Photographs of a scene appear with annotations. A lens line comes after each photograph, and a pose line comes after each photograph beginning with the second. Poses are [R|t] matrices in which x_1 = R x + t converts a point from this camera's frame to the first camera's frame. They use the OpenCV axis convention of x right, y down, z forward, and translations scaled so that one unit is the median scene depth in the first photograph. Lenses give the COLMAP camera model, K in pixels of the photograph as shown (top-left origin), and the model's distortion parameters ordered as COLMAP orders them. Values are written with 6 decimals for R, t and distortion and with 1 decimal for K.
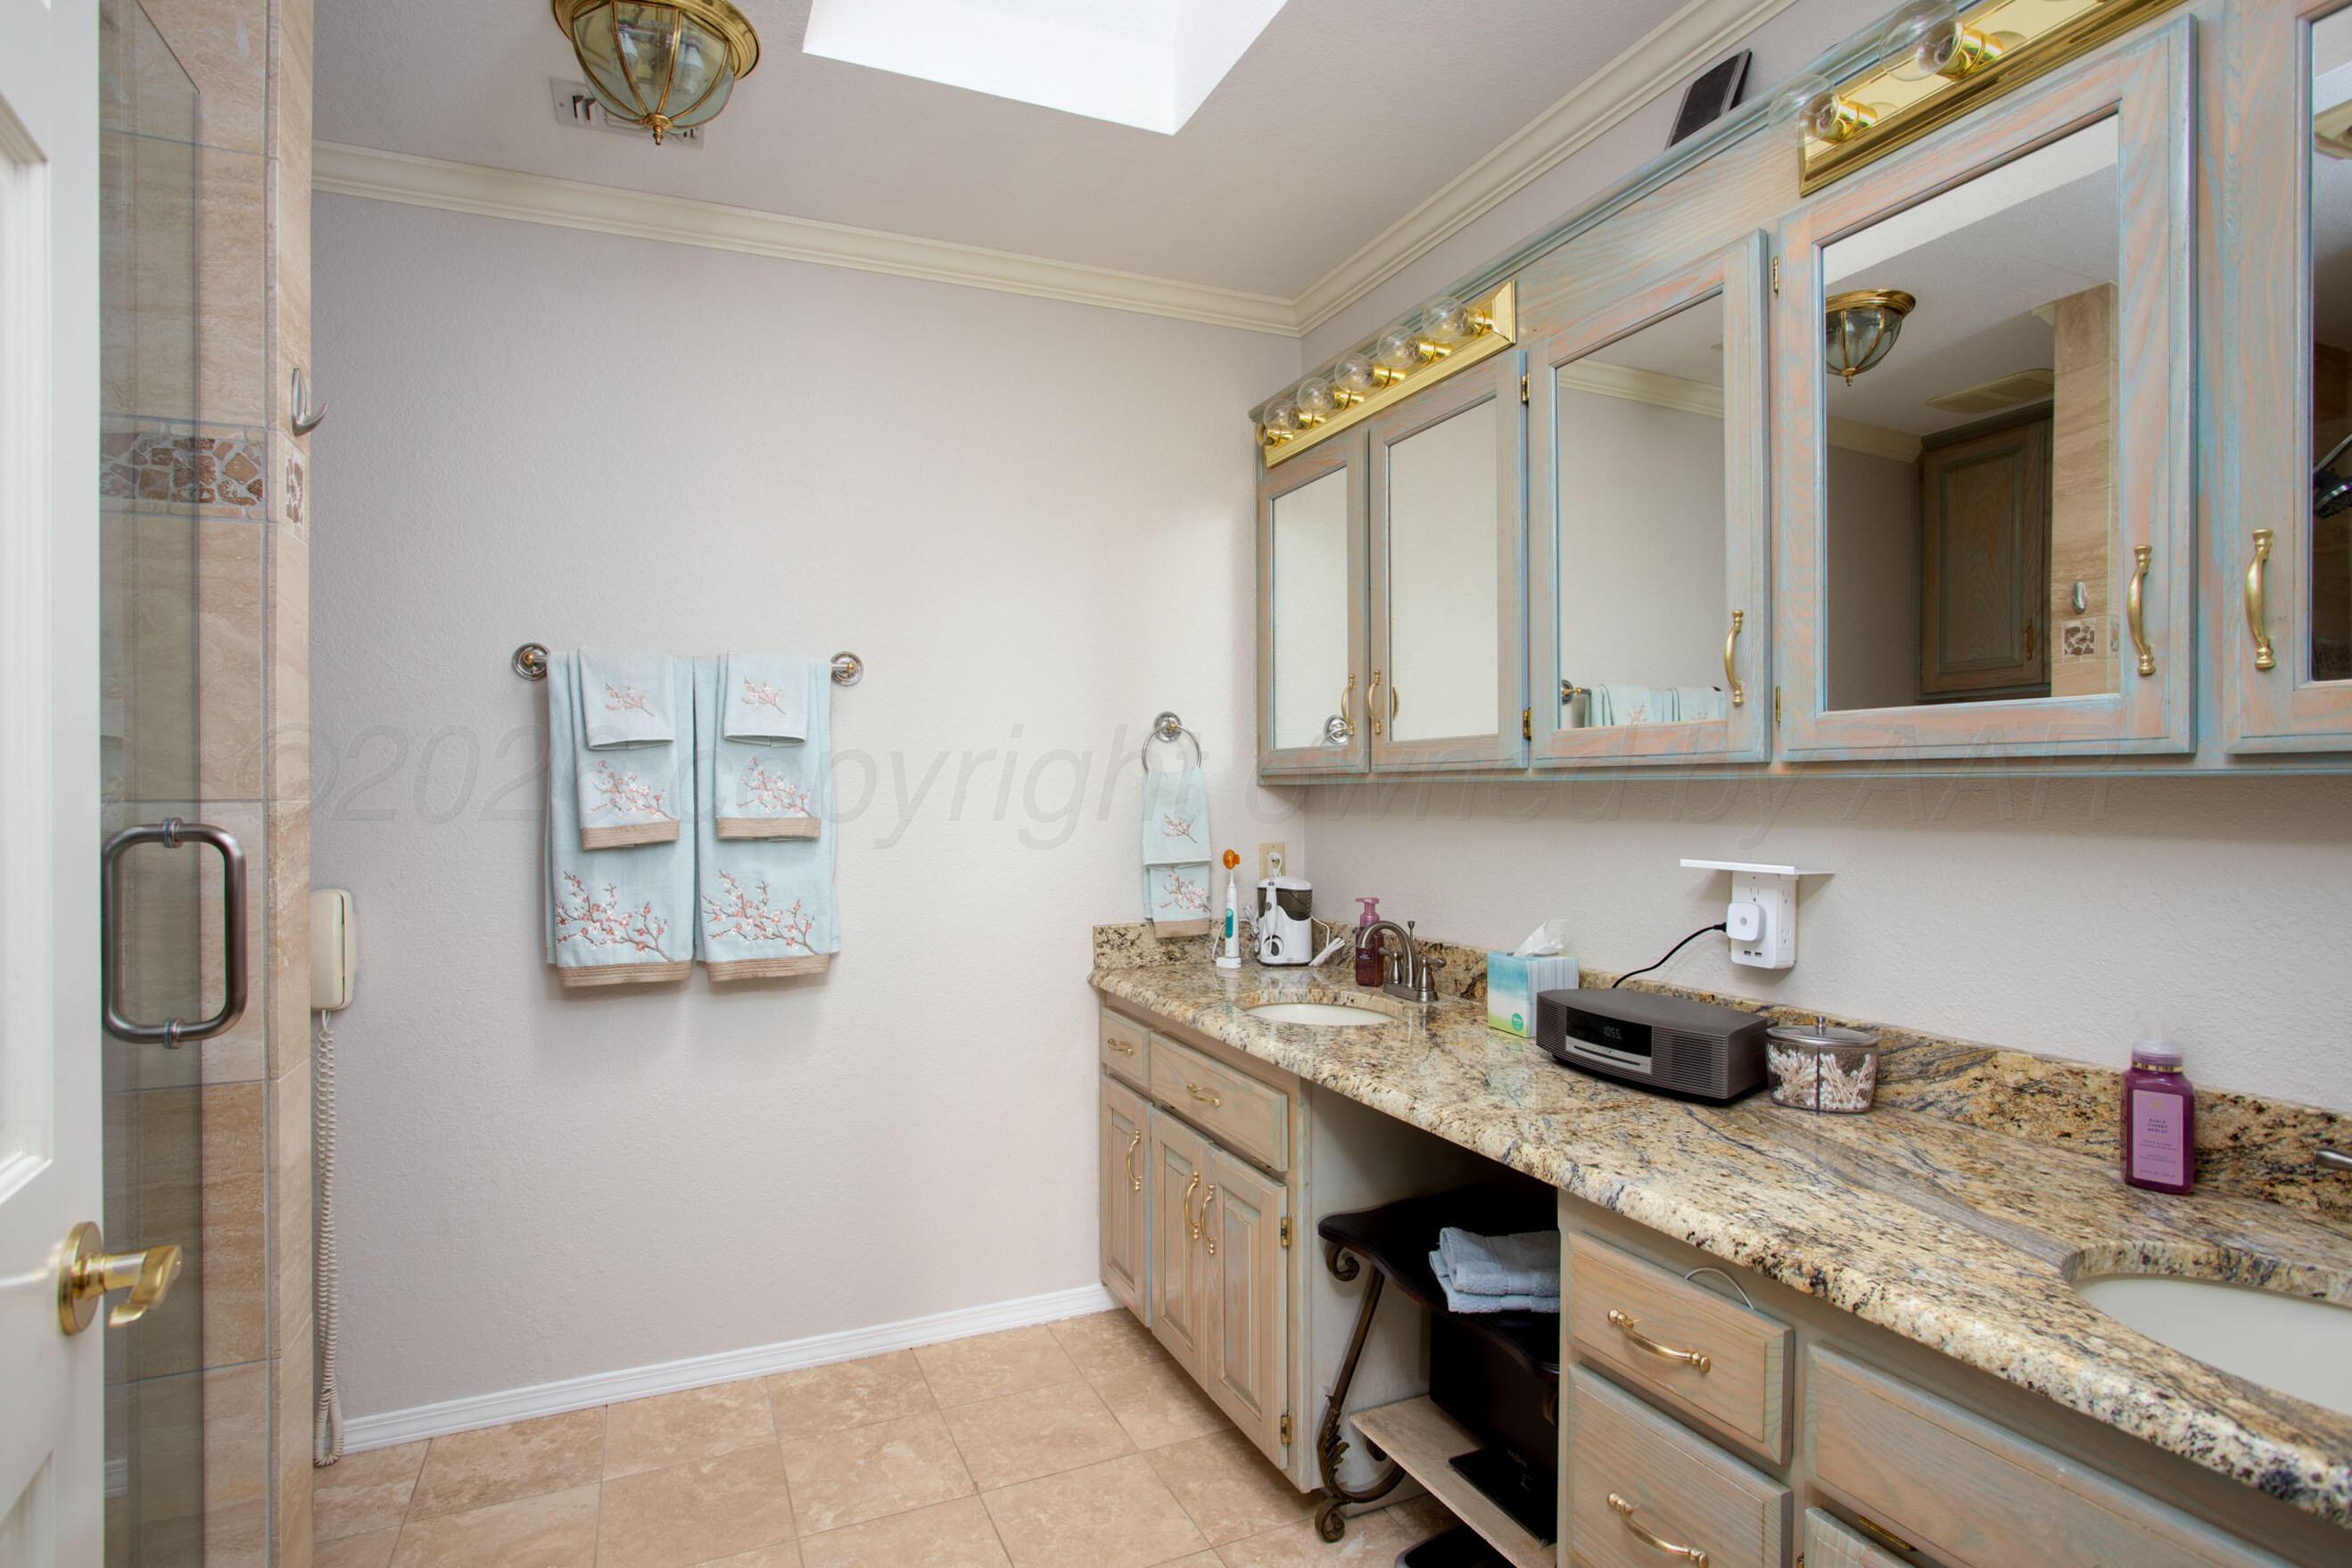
lens RADIAL K [[1149.3, 0, 1197.0], [0, 1149.3, 788.8], [0, 0, 1]] dist [-0.068566, 0.014491]
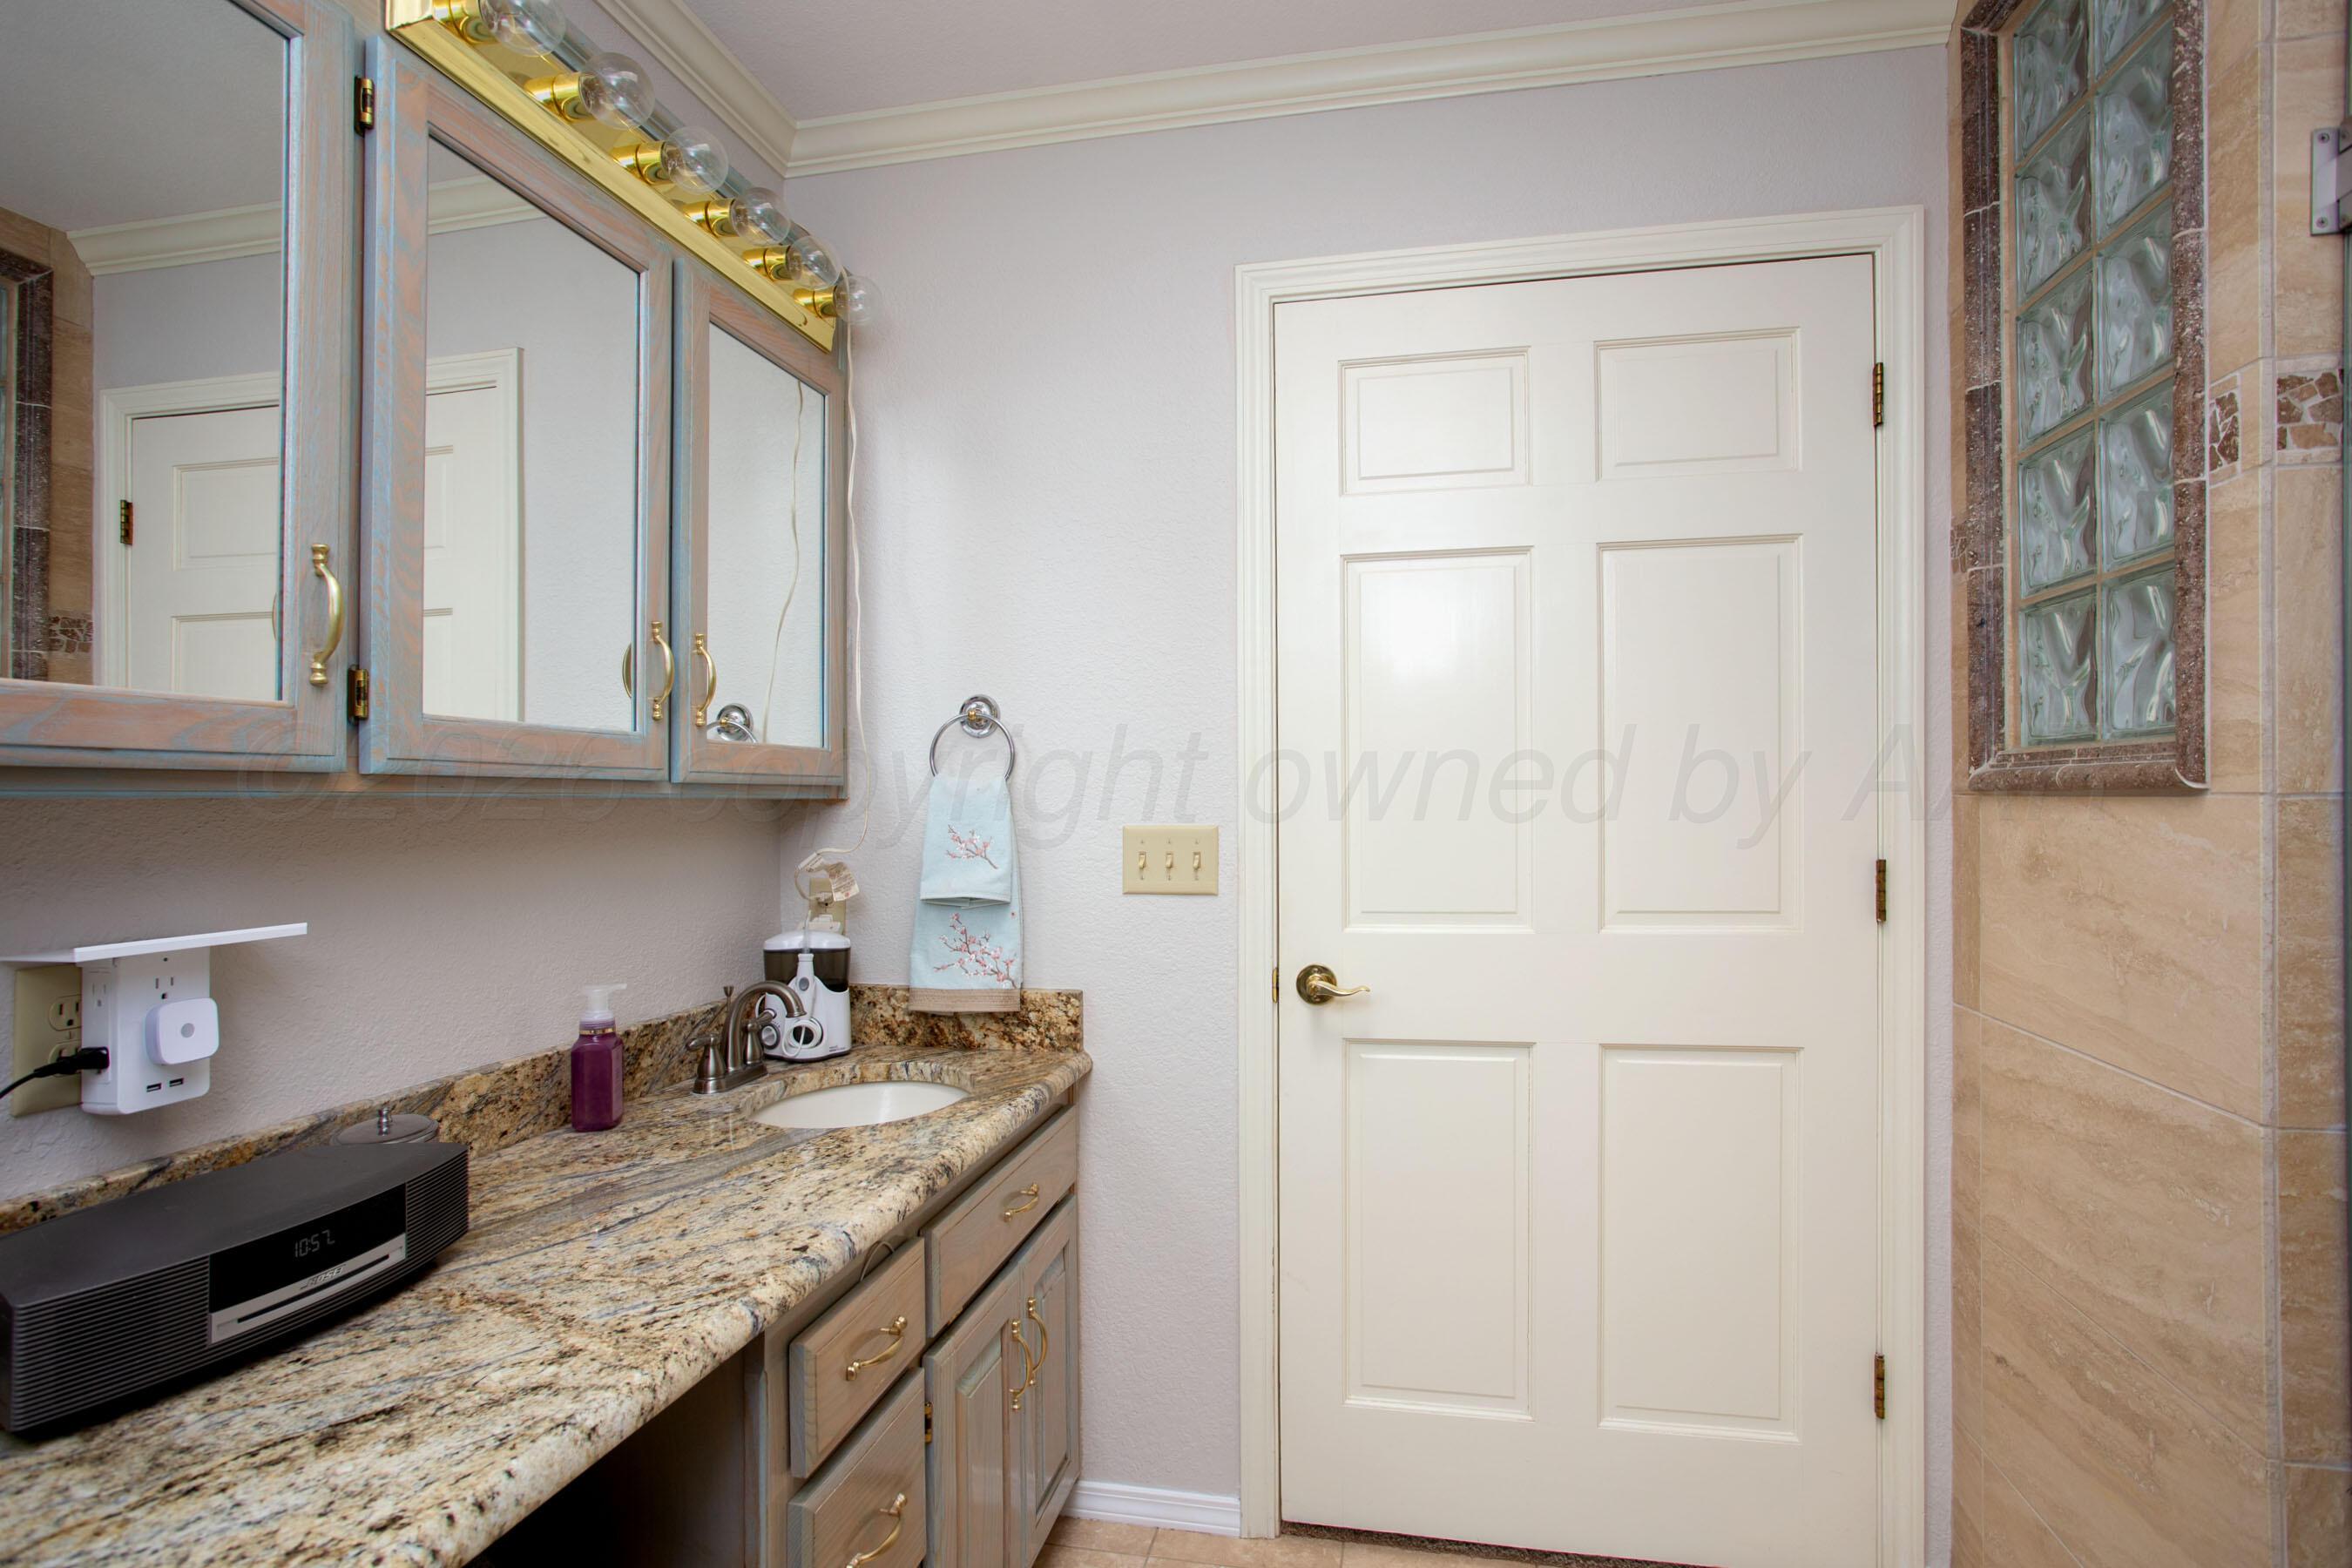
lens RADIAL K [[1149.3, 0, 1169.3], [0, 1149.3, 802.8], [0, 0, 1]] dist [-0.068566, 0.014491]
pose [[-0.786874, 0.000386, 0.617114, -0.340119], [0.004048, 0.999982, 0.004536, -0.007504], [-0.617101, 0.006067, -0.786861, 1.275870]]
